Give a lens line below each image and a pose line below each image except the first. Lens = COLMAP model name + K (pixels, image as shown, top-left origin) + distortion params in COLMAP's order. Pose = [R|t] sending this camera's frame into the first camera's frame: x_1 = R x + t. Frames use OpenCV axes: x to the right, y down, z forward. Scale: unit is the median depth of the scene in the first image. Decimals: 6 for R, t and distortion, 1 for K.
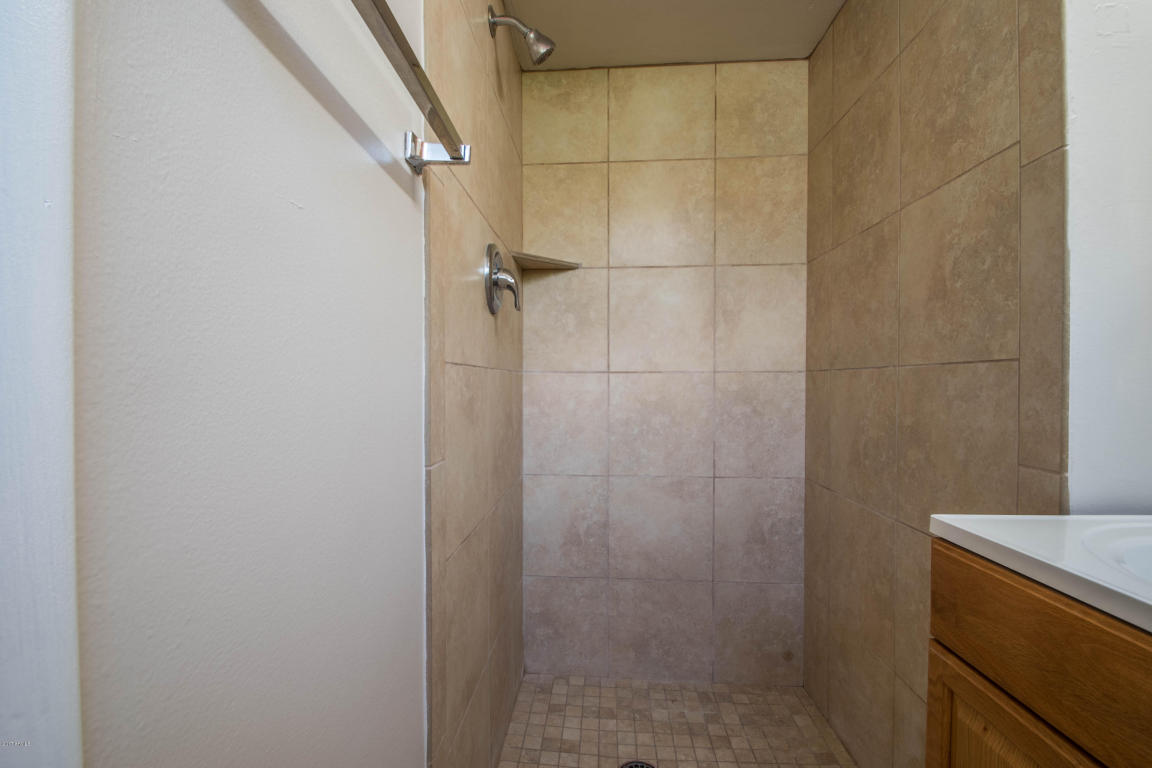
lens RADIAL K [[529.2, 0, 559.2], [0, 529.2, 388.6], [0, 0, 1]] dist [0.020387, -0.022517]
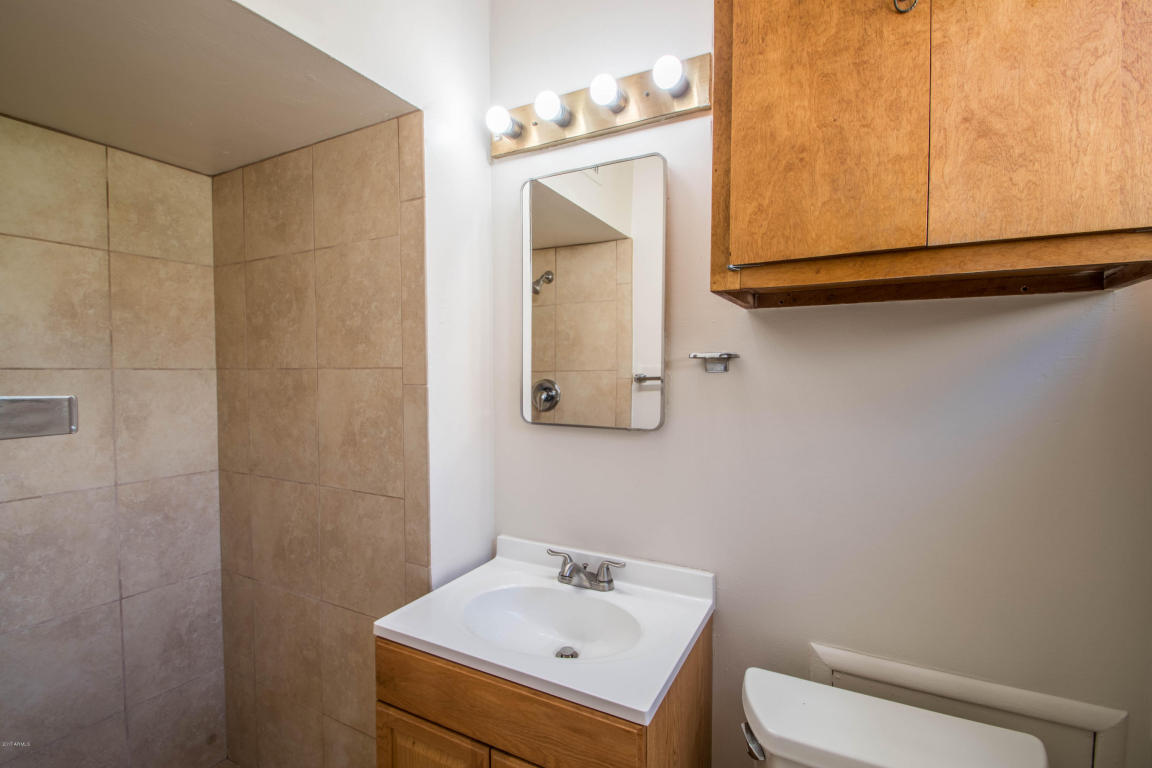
lens RADIAL K [[529.2, 0, 559.2], [0, 529.2, 388.6], [0, 0, 1]] dist [0.020387, -0.022517]
pose [[0.425041, -0.036876, 0.904423, -0.207464], [0.016100, 0.999320, 0.033179, -0.223654], [-0.905031, 0.000458, 0.425346, -0.072554]]
